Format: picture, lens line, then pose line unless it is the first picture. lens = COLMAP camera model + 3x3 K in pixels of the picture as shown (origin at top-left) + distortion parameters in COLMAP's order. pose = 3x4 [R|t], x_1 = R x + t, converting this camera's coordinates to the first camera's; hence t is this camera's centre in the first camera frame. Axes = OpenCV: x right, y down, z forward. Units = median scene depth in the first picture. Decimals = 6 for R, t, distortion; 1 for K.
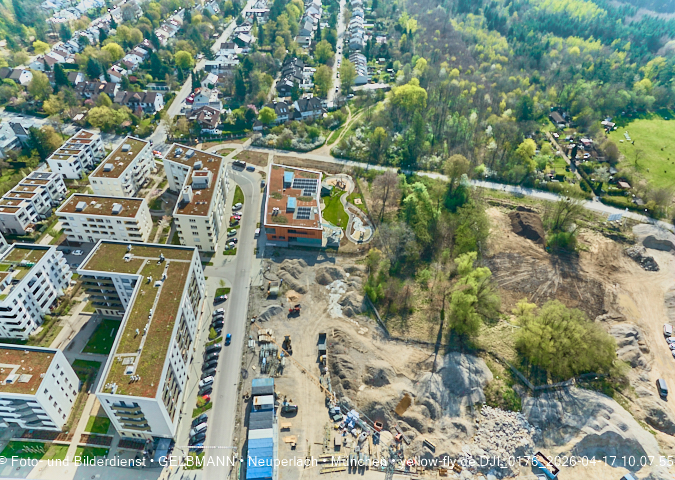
lens RADIAL K [[454.7, 0, 341.8], [0, 454.7, 246.7], [0, 0, 1]] dist [-0.037356, 0.032098]
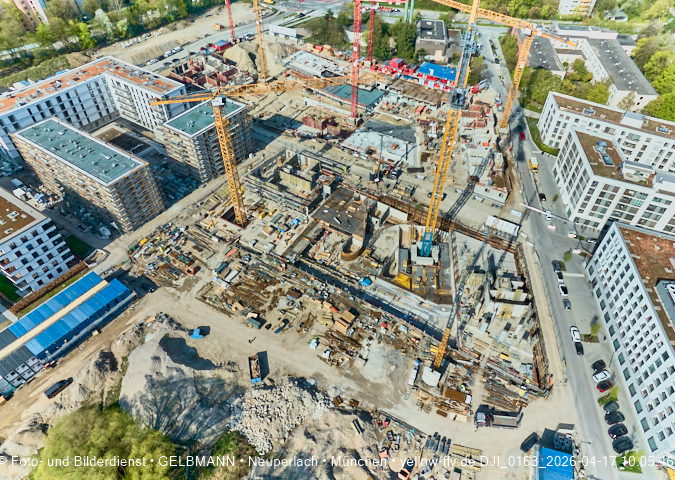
lens RADIAL K [[454.7, 0, 339.6], [0, 454.7, 248.7], [0, 0, 1]] dist [-0.037356, 0.032098]
pose [[-0.929080, -0.288073, 0.232002, 0.095256], [0.217240, 0.082667, 0.972611, -0.361898], [-0.299362, 0.954034, -0.014223, 0.545542]]
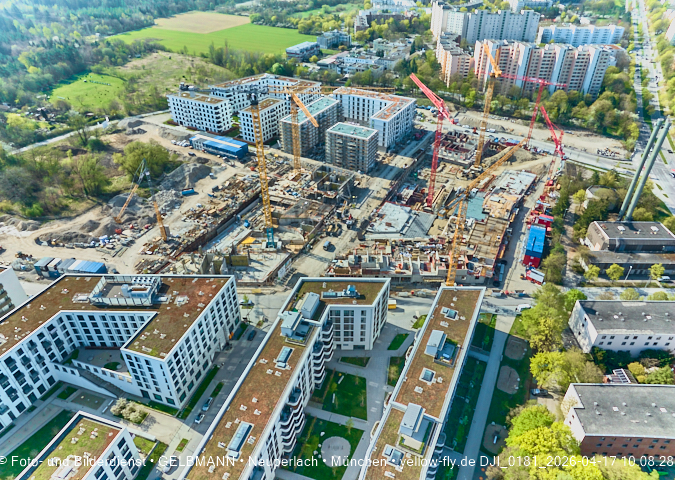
lens RADIAL K [[454.7, 0, 340.5], [0, 454.7, 247.4], [0, 0, 1]] dist [-0.037356, 0.032098]
pose [[0.274342, -0.571462, 0.773413, -0.848886], [0.628391, 0.715334, 0.305648, 0.367804], [-0.727915, 0.402154, 0.555348, -0.423632]]
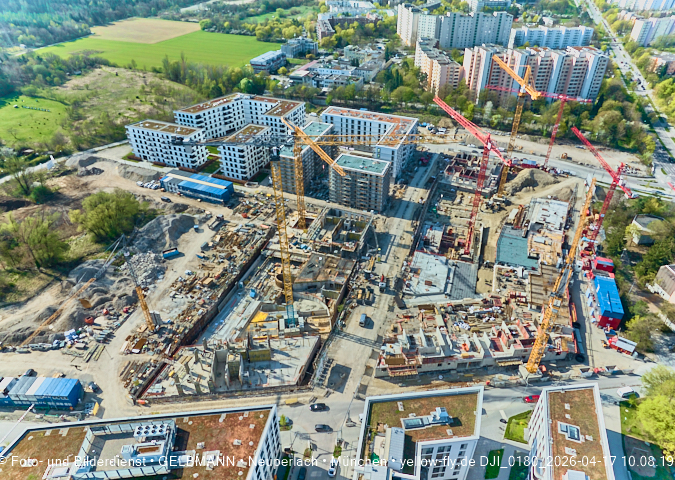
lens RADIAL K [[454.7, 0, 340.9], [0, 454.7, 246.8], [0, 0, 1]] dist [-0.037356, 0.032098]
pose [[0.151655, -0.587789, 0.794673, -0.587692], [0.642644, 0.669488, 0.372552, 0.196488], [-0.751006, 0.454192, 0.479270, -0.212785]]
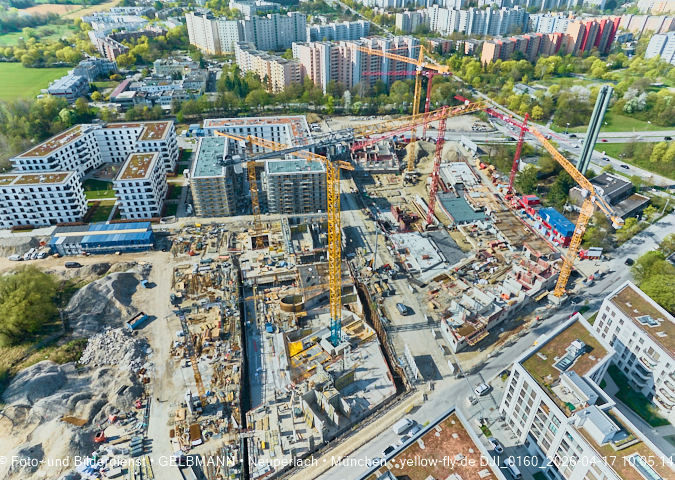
lens RADIAL K [[454.7, 0, 339.9], [0, 454.7, 246.6], [0, 0, 1]] dist [-0.037356, 0.032098]
pose [[-0.369865, -0.537460, 0.757850, -0.495860], [0.594864, 0.489585, 0.637529, -0.080729], [-0.713679, 0.686617, 0.138635, 0.196410]]
